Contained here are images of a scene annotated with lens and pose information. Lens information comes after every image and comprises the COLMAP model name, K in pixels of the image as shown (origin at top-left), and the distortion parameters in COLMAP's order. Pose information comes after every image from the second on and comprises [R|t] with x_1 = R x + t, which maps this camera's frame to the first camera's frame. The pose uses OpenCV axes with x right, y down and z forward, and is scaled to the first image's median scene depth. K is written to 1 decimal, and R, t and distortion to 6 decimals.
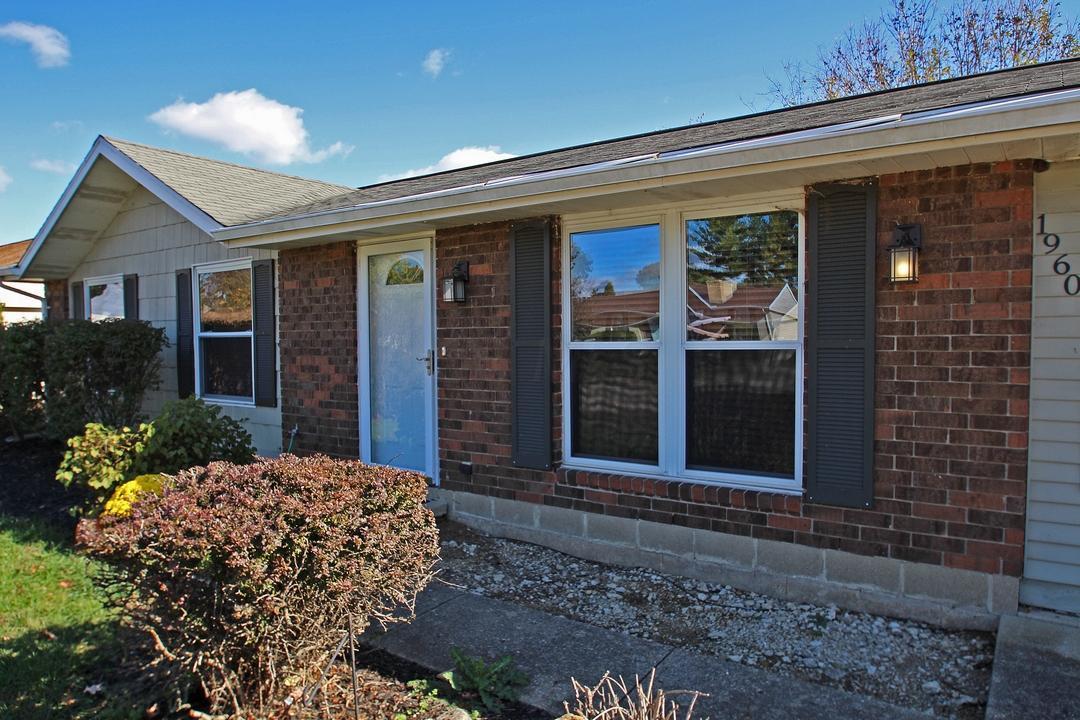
lens RADIAL K [[727.2, 0, 538.9], [0, 727.2, 365.5], [0, 0, 1]] dist [-0.036496, 0.003362]
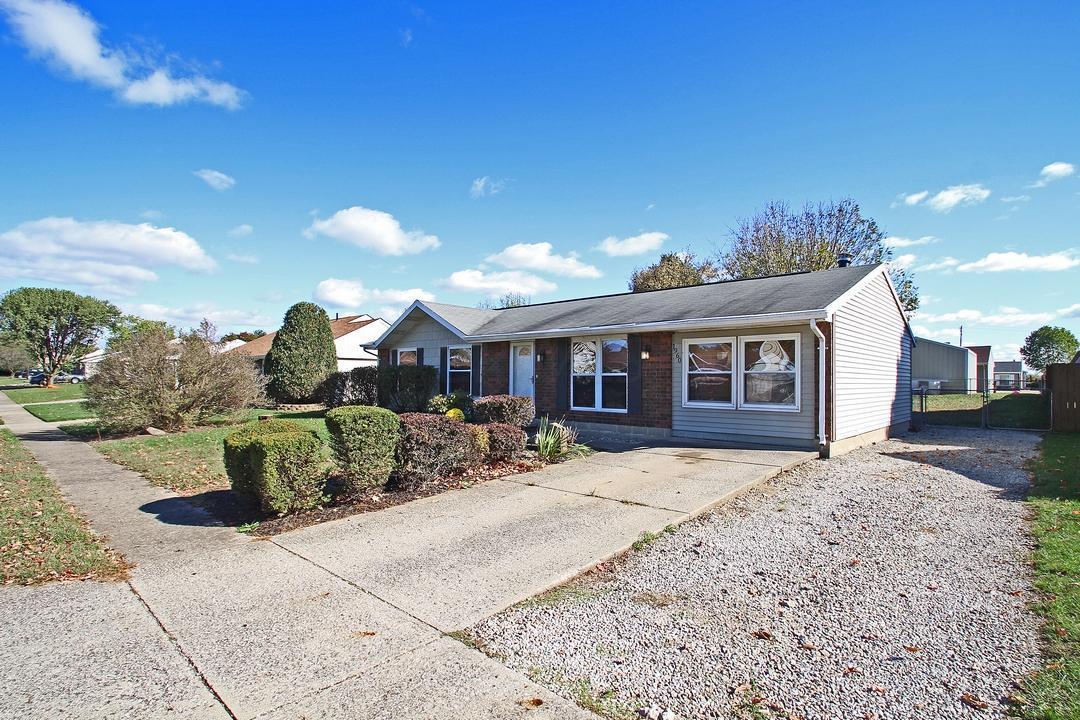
lens RADIAL K [[537.4, 0, 546.7], [0, 537.4, 361.8], [0, 0, 1]] dist [0.000605, 0.000000]
pose [[0.993561, 0.009626, -0.112892, 0.233688], [-0.017576, 0.997417, -0.069643, 0.105027], [0.111930, 0.071179, 0.991164, -1.765039]]
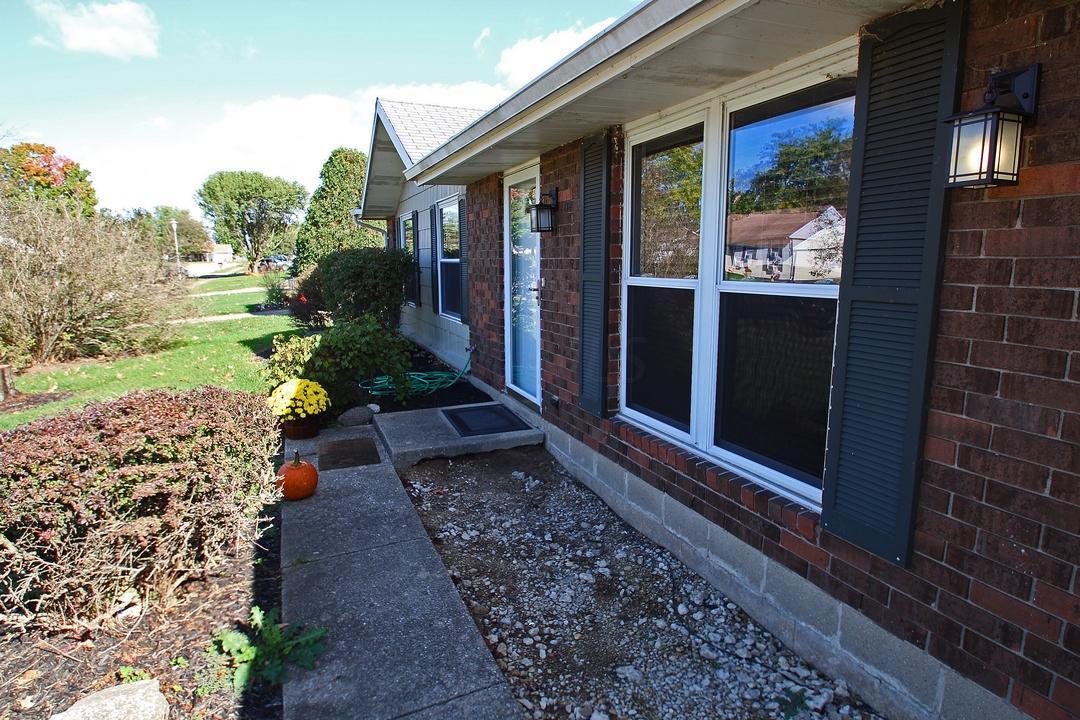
lens RADIAL K [[612.5, 0, 540.7], [0, 612.5, 366.1], [0, 0, 1]] dist [-0.008712, -0.011465]
pose [[0.851880, 0.094551, -0.515132, 0.382875], [-0.023696, 0.989520, 0.142436, -0.031938], [0.523201, -0.109132, 0.845193, 0.357663]]
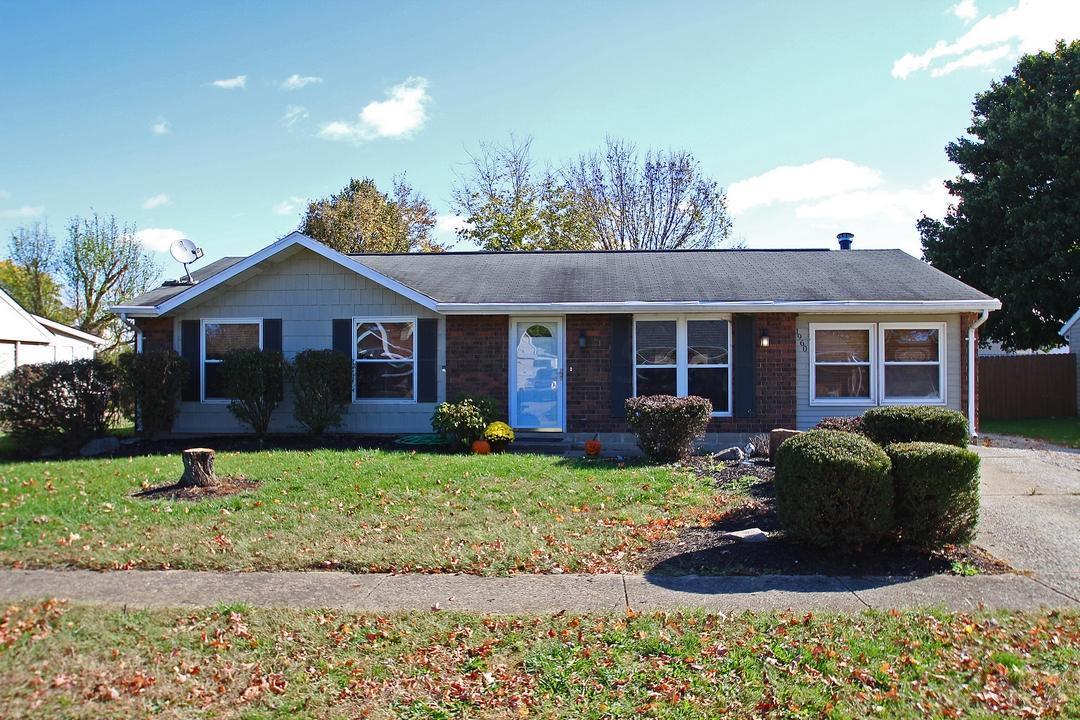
lens RADIAL K [[898.9, 0, 537.0], [0, 898.9, 359.3], [0, 0, 1]] dist [-0.063808, 0.013092]
pose [[0.846006, 0.021162, 0.532753, -2.092802], [0.016380, 0.997709, -0.065642, 0.159729], [-0.532921, 0.064260, 0.843721, -1.556509]]
